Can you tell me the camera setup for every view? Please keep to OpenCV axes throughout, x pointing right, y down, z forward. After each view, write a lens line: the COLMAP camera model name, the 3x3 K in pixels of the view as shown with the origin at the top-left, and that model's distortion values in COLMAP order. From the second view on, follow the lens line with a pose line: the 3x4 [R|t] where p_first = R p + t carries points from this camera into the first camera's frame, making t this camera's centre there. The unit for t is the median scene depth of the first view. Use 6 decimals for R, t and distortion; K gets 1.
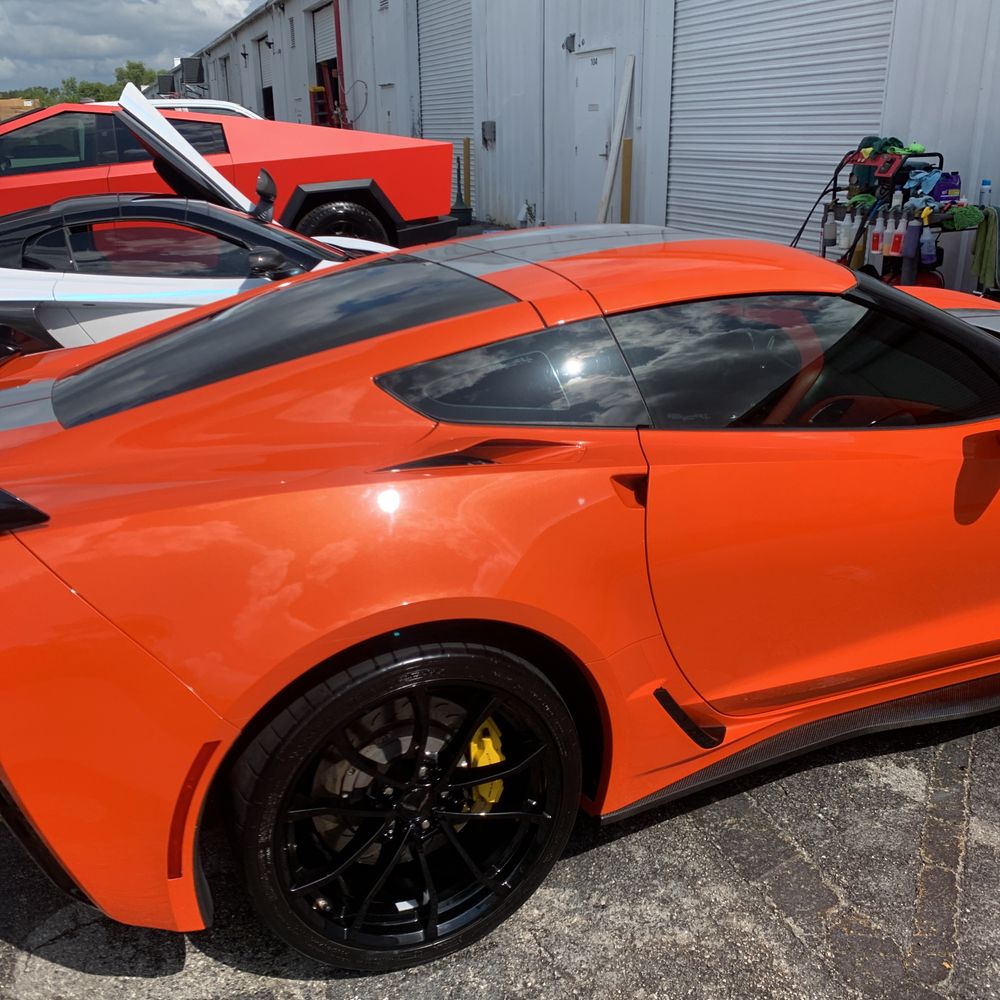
lens RADIAL K [[975.4, 0, 486.8], [0, 975.4, 497.6], [0, 0, 1]] dist [0.021834, -0.021744]
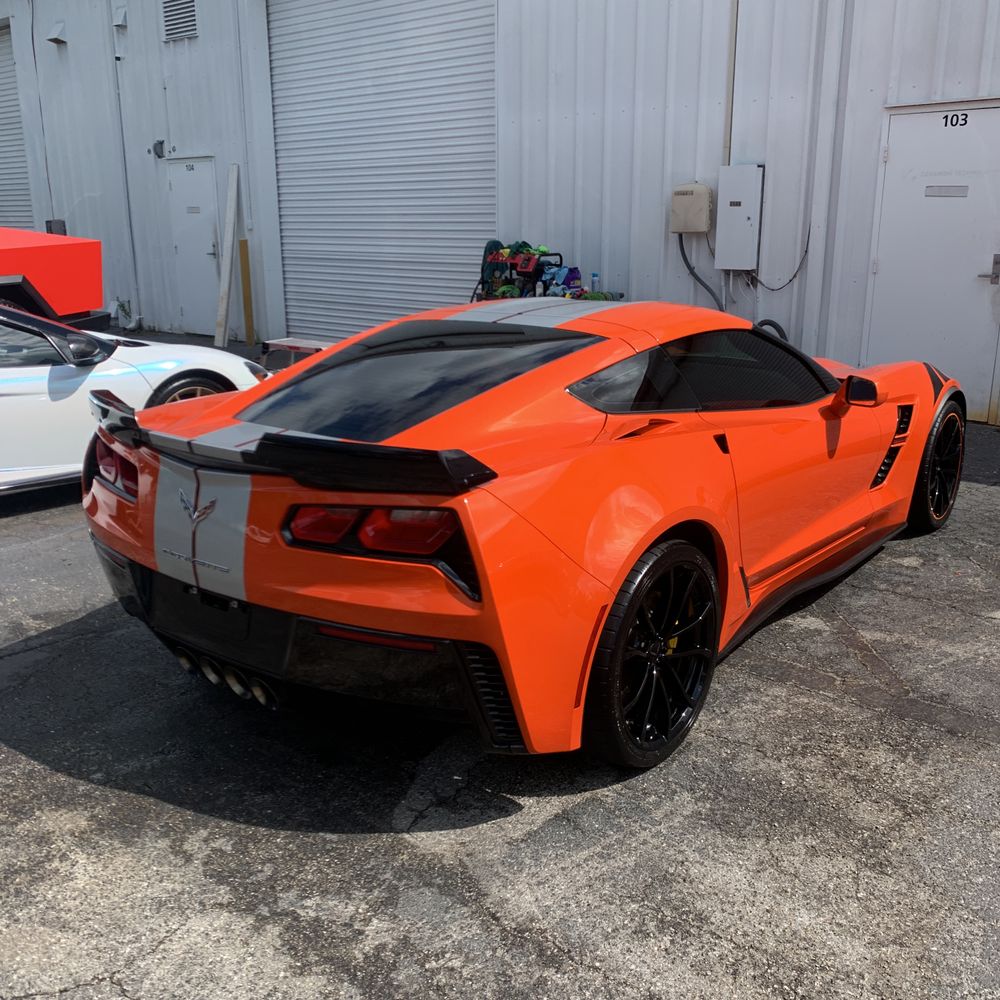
lens RADIAL K [[950.6, 0, 500.0], [0, 950.6, 500.0], [0, 0, 1]] dist [0.120322, -0.247344]
pose [[0.882646, -0.114572, 0.455861, -0.890070], [0.154213, 0.986742, -0.050591, 0.105259], [-0.444020, 0.114954, 0.888612, -0.257625]]
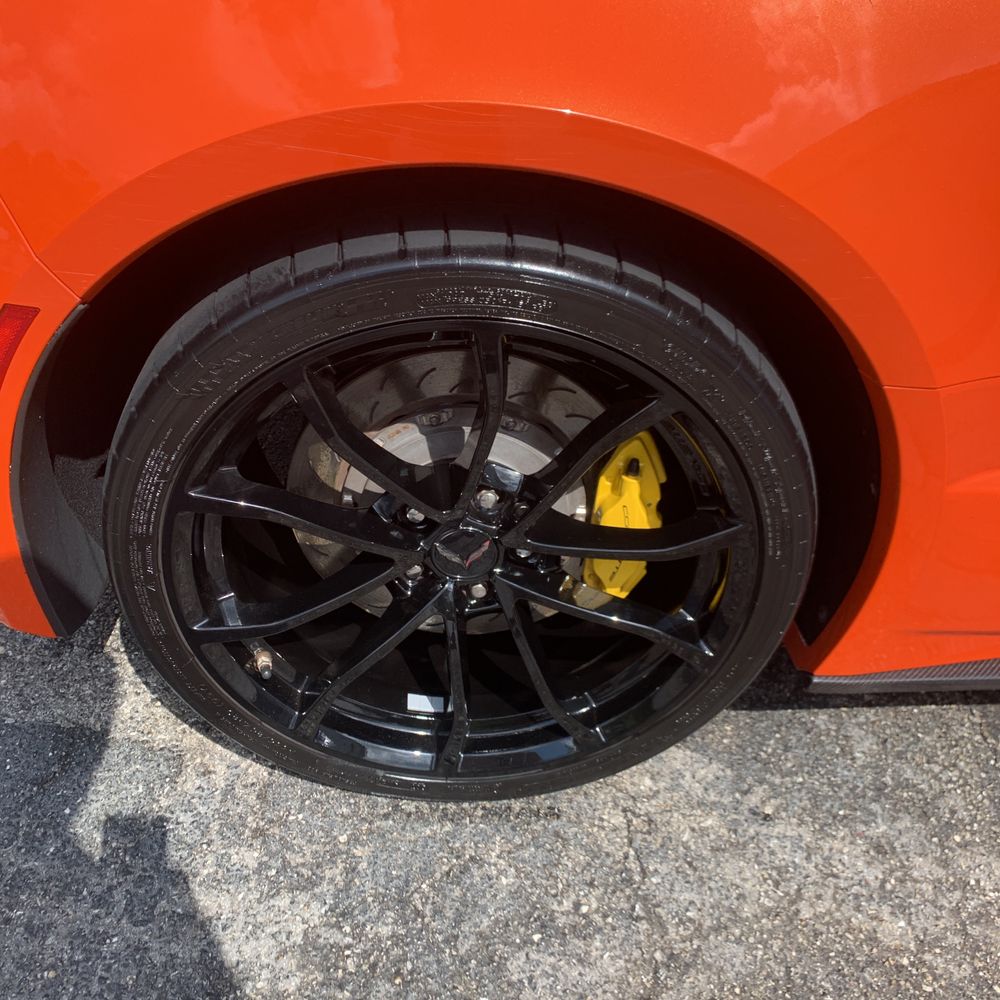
lens RADIAL K [[1031.6, 0, 500.0], [0, 1031.6, 500.0], [0, 0, 1]] dist [0.007201, 0.004373]
pose [[0.929124, 0.300485, -0.215494, 0.051792], [-0.223335, 0.920502, 0.320622, 0.098464], [0.294704, -0.249770, 0.922369, 0.467970]]
